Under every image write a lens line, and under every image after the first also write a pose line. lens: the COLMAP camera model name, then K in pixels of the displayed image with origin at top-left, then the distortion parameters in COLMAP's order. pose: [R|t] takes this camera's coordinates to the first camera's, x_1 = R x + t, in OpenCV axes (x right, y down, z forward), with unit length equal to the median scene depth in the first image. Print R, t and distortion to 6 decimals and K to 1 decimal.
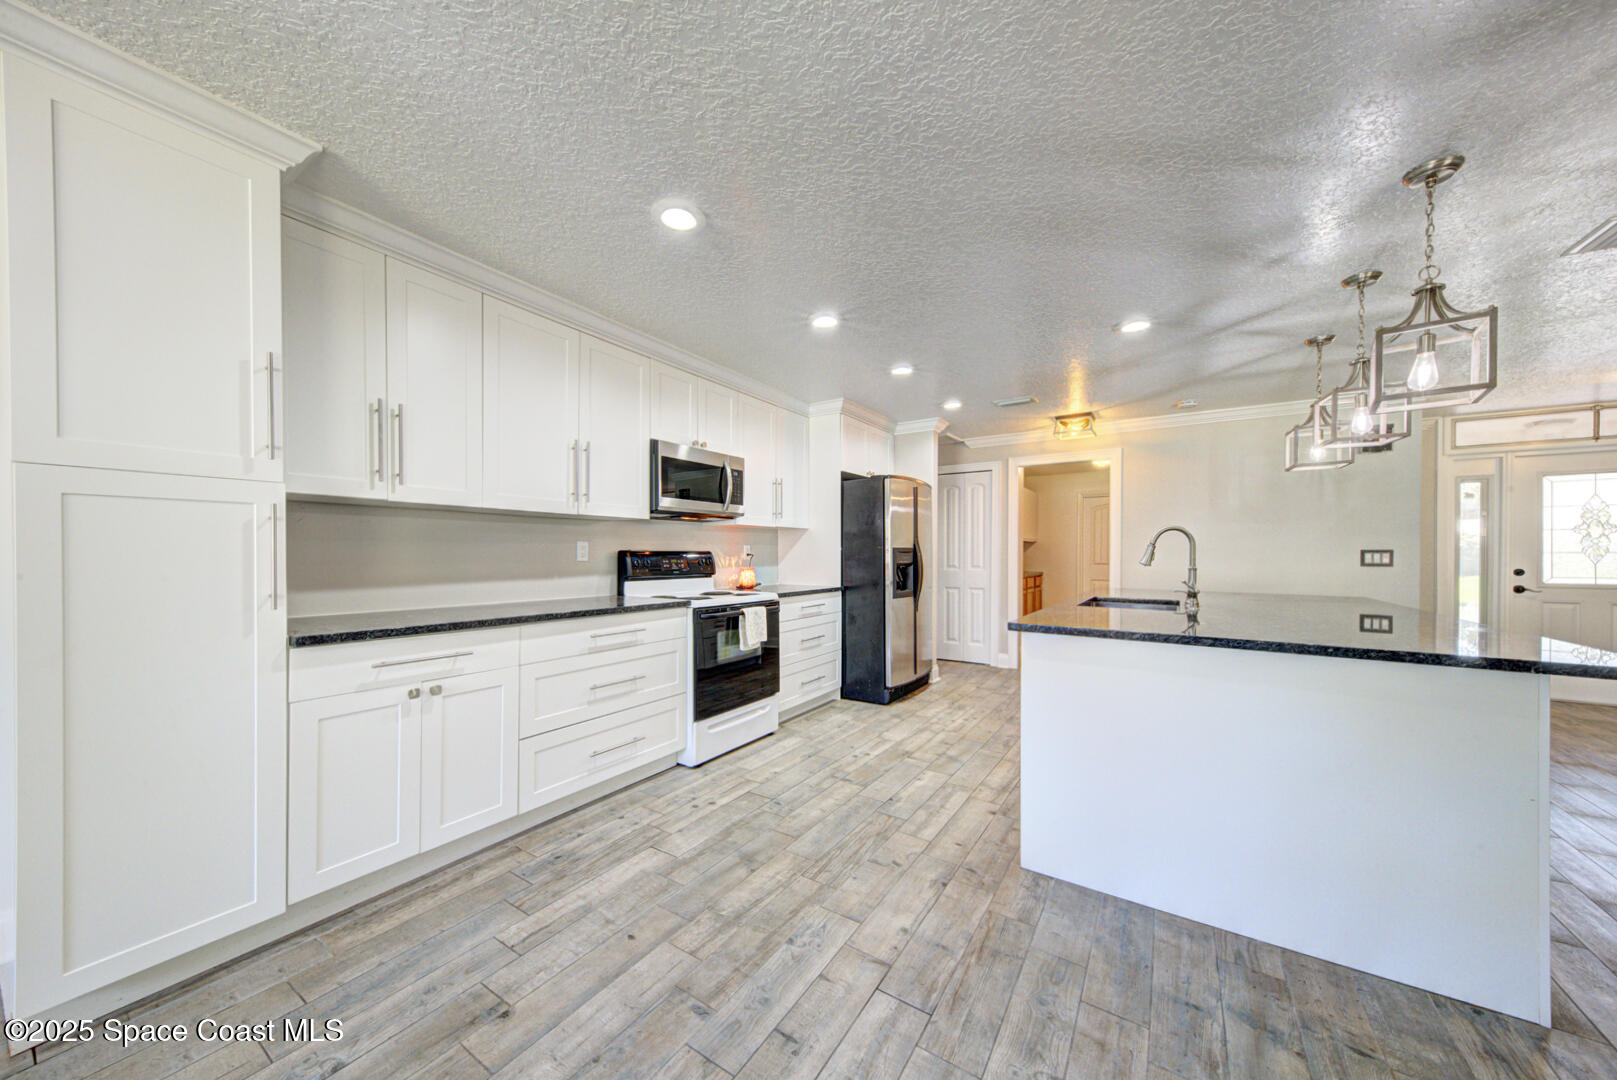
lens RADIAL K [[559.3, 0, 804.0], [0, 559.3, 556.2], [0, 0, 1]] dist [0.017999, -0.000268]
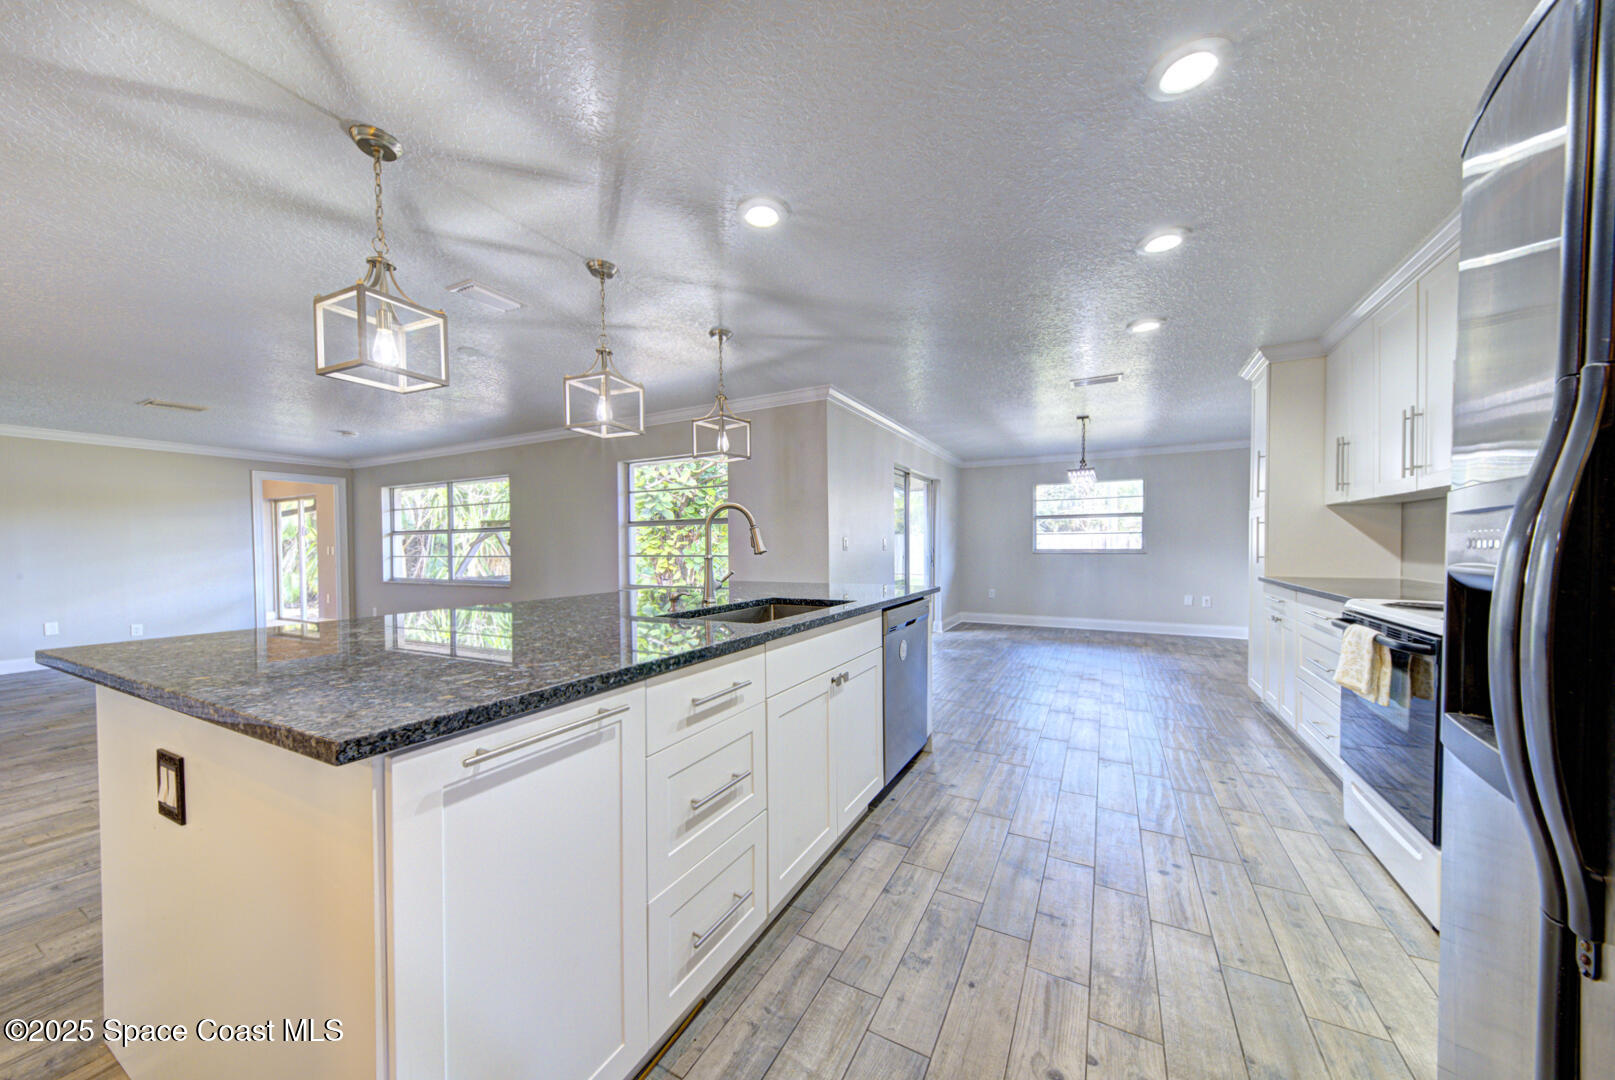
lens RADIAL K [[558.6, 0, 803.0], [0, 558.6, 556.2], [0, 0, 1]] dist [0.017999, -0.000268]
pose [[-0.996037, 0.007068, -0.088654, 0.554025], [0.004451, 0.999549, 0.029687, -0.002730], [0.088824, 0.029175, -0.995620, 1.578921]]
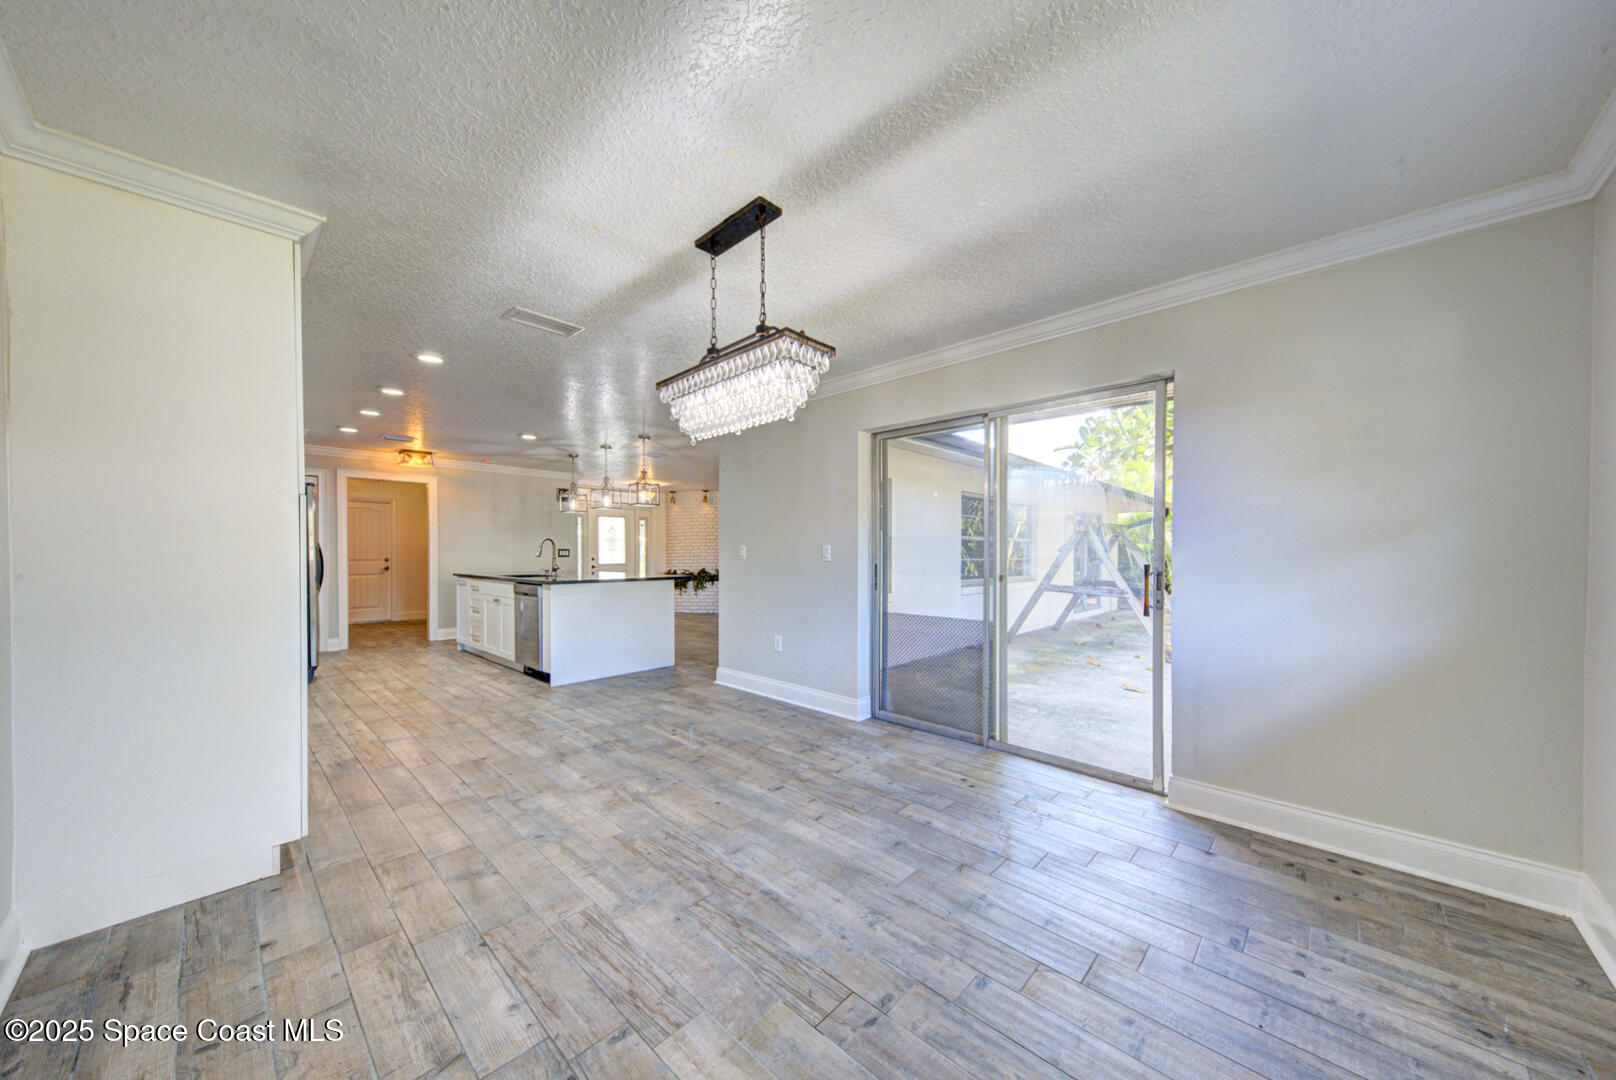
lens RADIAL K [[559.0, 0, 803.5], [0, 559.0, 556.2], [0, 0, 1]] dist [0.017999, -0.000268]
pose [[0.180848, -0.011332, 0.983446, -1.099178], [0.006331, 0.999926, 0.010358, -0.000823], [-0.983491, 0.004353, 0.180906, -0.283427]]
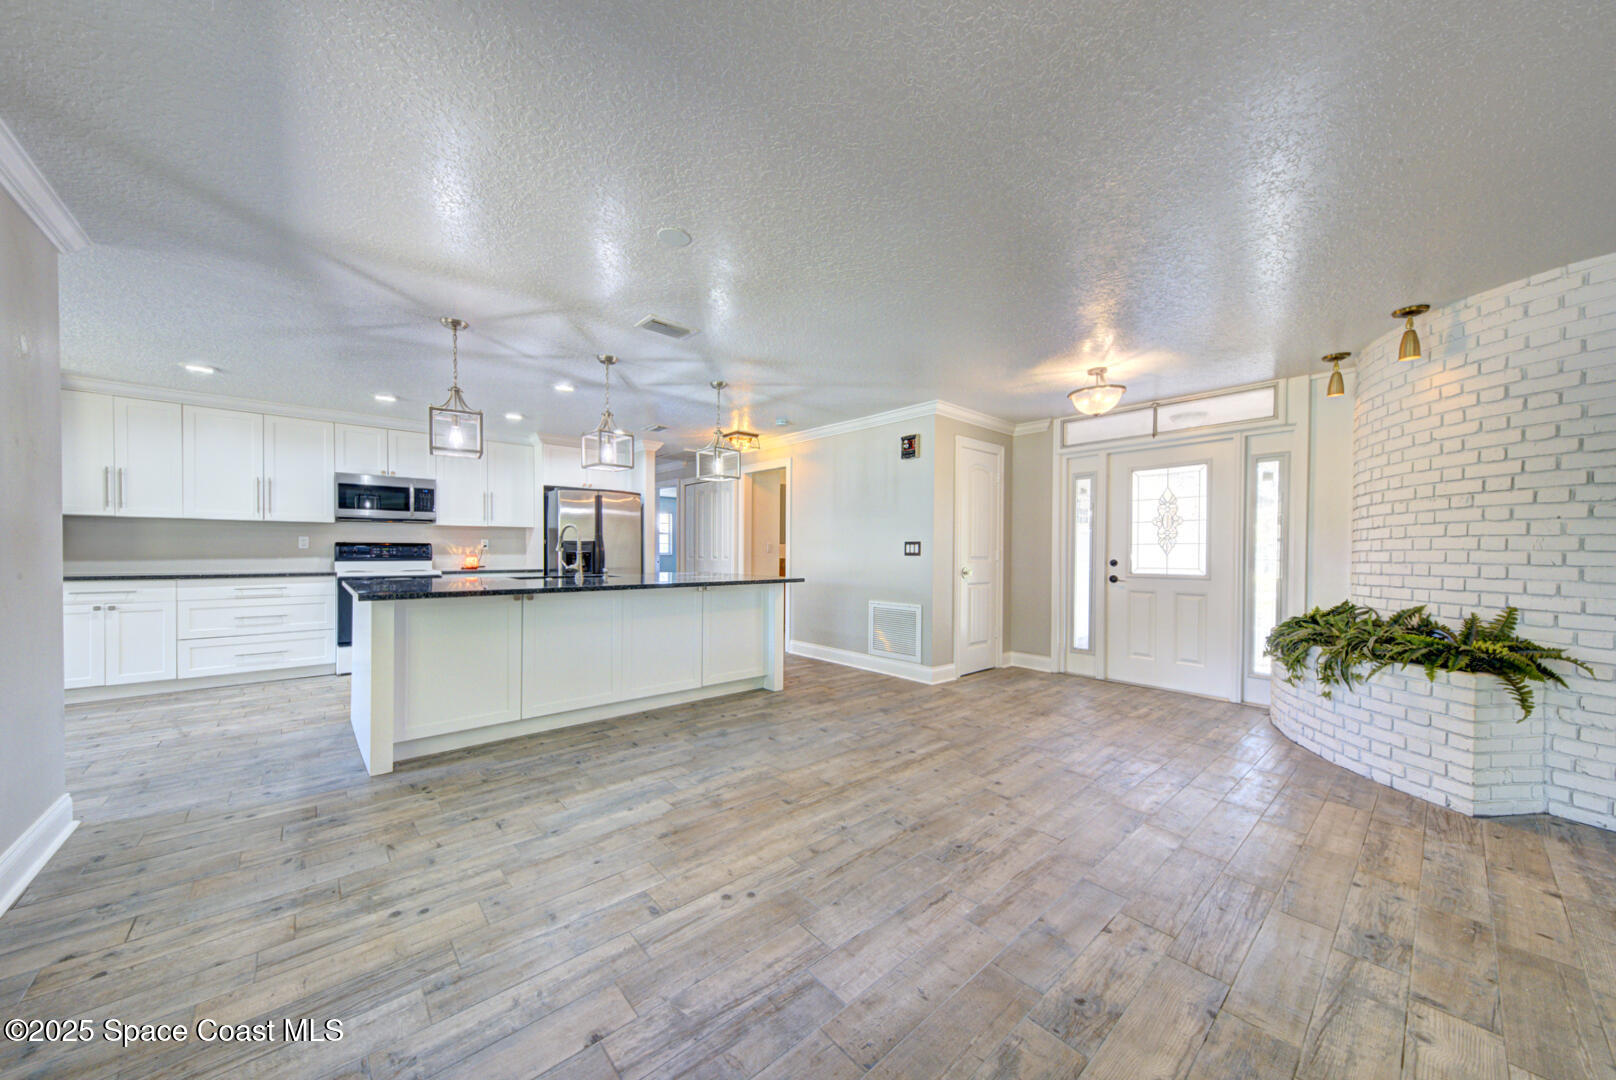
lens RADIAL K [[559.0, 0, 803.5], [0, 559.0, 556.2], [0, 0, 1]] dist [0.017999, -0.000268]
pose [[0.964539, 0.004256, -0.263907, 1.445503], [-0.003006, 0.999982, 0.005140, 0.017965], [0.263924, -0.004165, 0.964535, -0.219219]]
